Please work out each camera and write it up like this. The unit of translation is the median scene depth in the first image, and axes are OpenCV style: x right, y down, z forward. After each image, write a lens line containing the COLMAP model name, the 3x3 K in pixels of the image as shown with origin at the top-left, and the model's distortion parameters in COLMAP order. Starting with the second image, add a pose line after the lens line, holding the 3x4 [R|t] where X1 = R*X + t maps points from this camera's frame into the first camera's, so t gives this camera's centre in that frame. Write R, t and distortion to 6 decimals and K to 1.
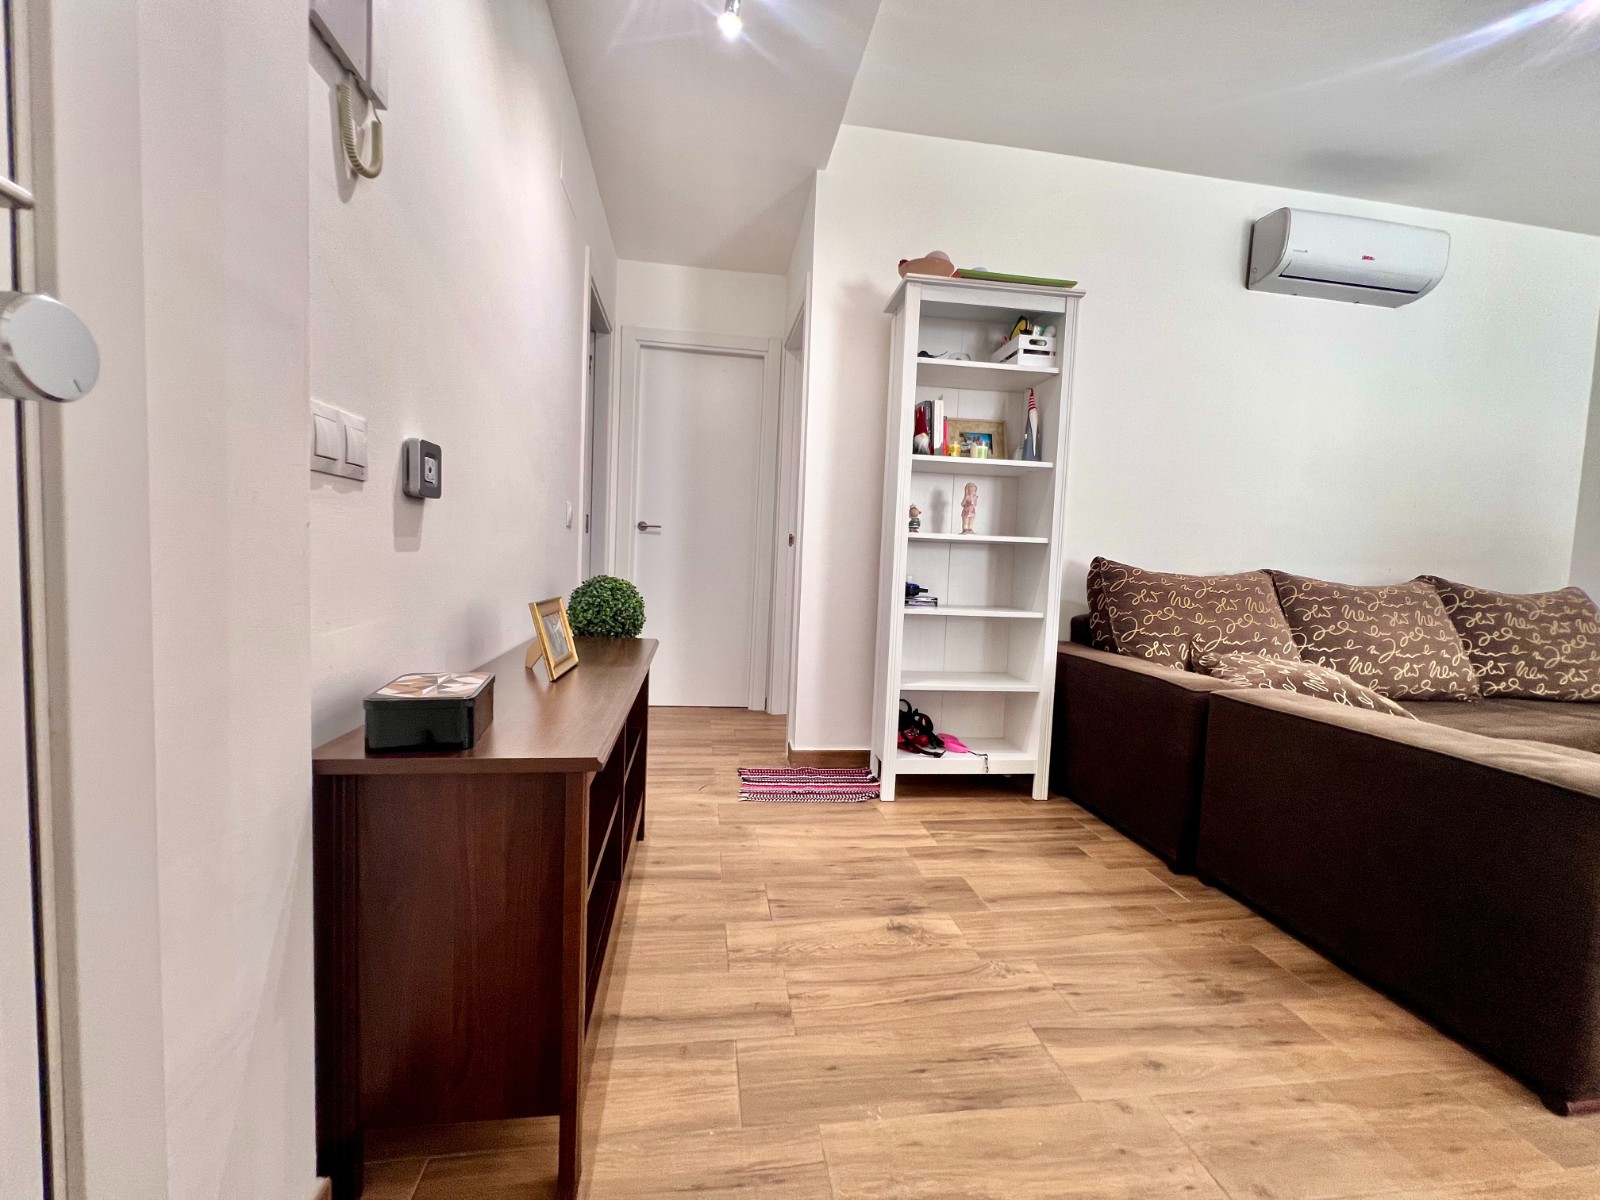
lens RADIAL K [[643.7, 0, 792.1], [0, 643.7, 598.9], [0, 0, 1]] dist [-0.001984, 0.000167]
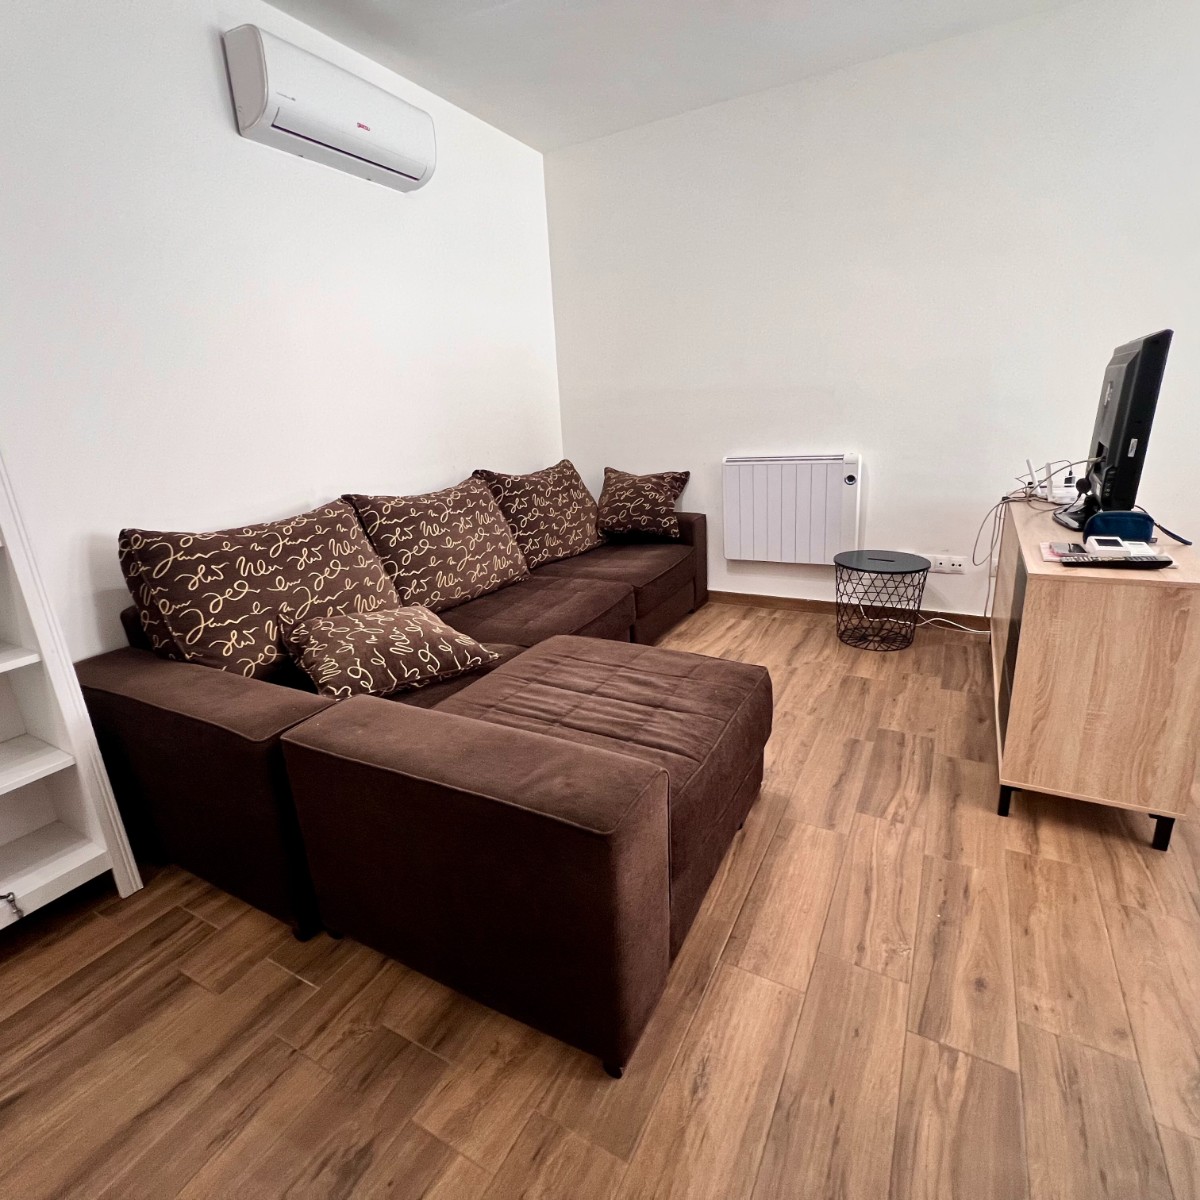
lens RADIAL K [[640.4, 0, 589.9], [0, 640.4, 599.6], [0, 0, 1]] dist [-0.005259, -0.000023]
pose [[0.605904, -0.301970, 0.735999, 0.251727], [0.134522, 0.950727, 0.279326, -0.119809], [-0.784082, -0.070236, 0.616670, 0.174353]]
